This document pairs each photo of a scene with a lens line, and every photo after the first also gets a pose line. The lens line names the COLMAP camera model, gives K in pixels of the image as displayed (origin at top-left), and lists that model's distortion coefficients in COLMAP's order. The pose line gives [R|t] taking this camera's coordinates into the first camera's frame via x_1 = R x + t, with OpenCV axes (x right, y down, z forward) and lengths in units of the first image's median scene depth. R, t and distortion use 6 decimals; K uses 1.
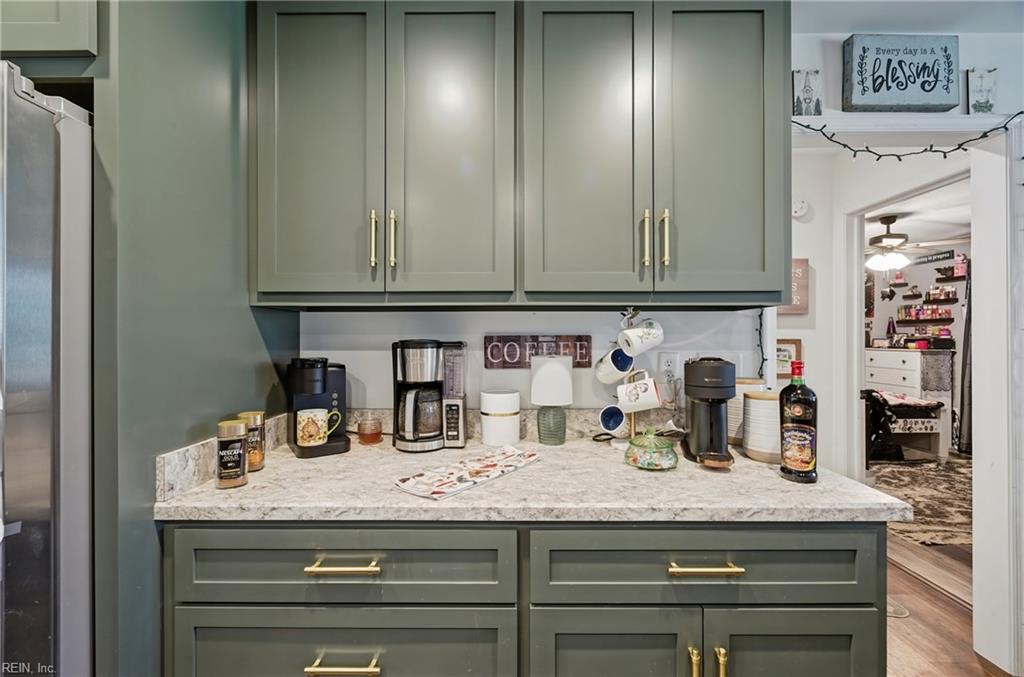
lens RADIAL K [[405.9, 0, 502.8], [0, 405.9, 340.5], [0, 0, 1]] dist [-0.001736, -0.000373]
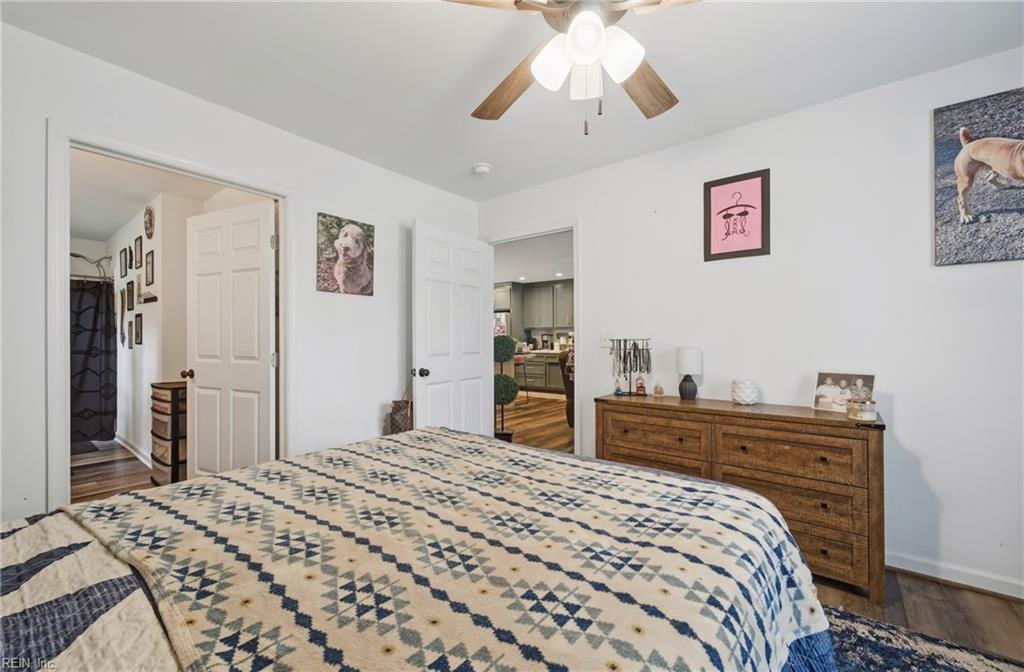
lens RADIAL K [[405.9, 0, 510.9], [0, 405.9, 337.5], [0, 0, 1]] dist [-0.001736, -0.000373]
pose [[0.791257, -0.008200, -0.611429, 3.476133], [0.006390, 0.999966, -0.005142, 0.083755], [0.611451, 0.000162, 0.791283, -4.674760]]
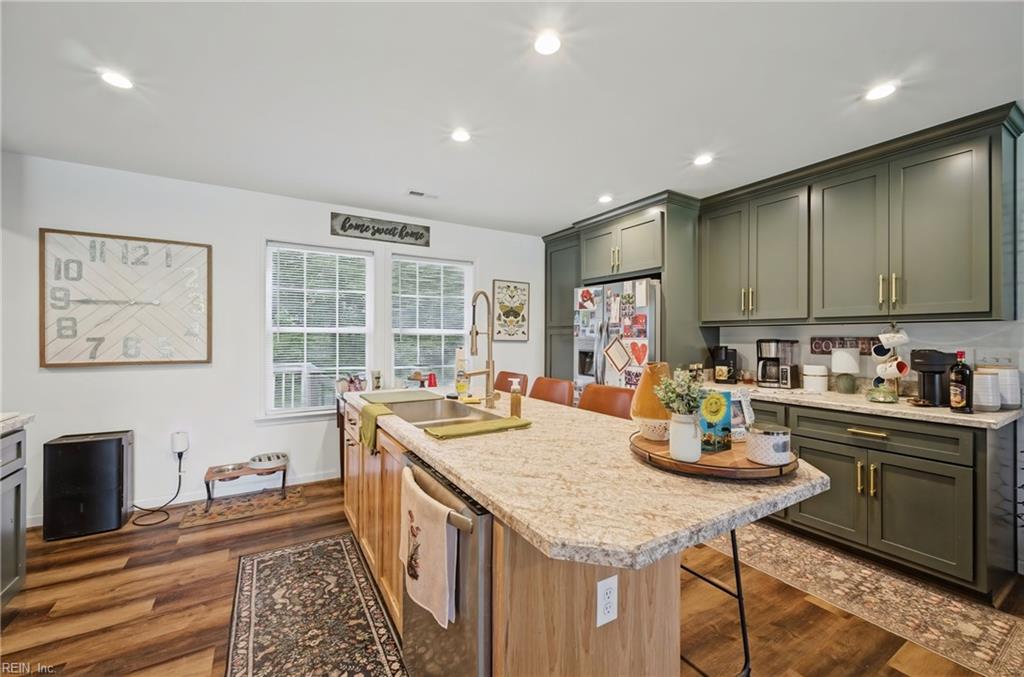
lens RADIAL K [[405.9, 0, 505.3], [0, 405.9, 337.3], [0, 0, 1]] dist [-0.001736, -0.000373]
pose [[0.514113, 0.001677, -0.857721, 0.990373], [-0.008296, 0.999961, -0.003017, 0.006670], [0.857682, 0.008667, 0.514107, -1.442489]]
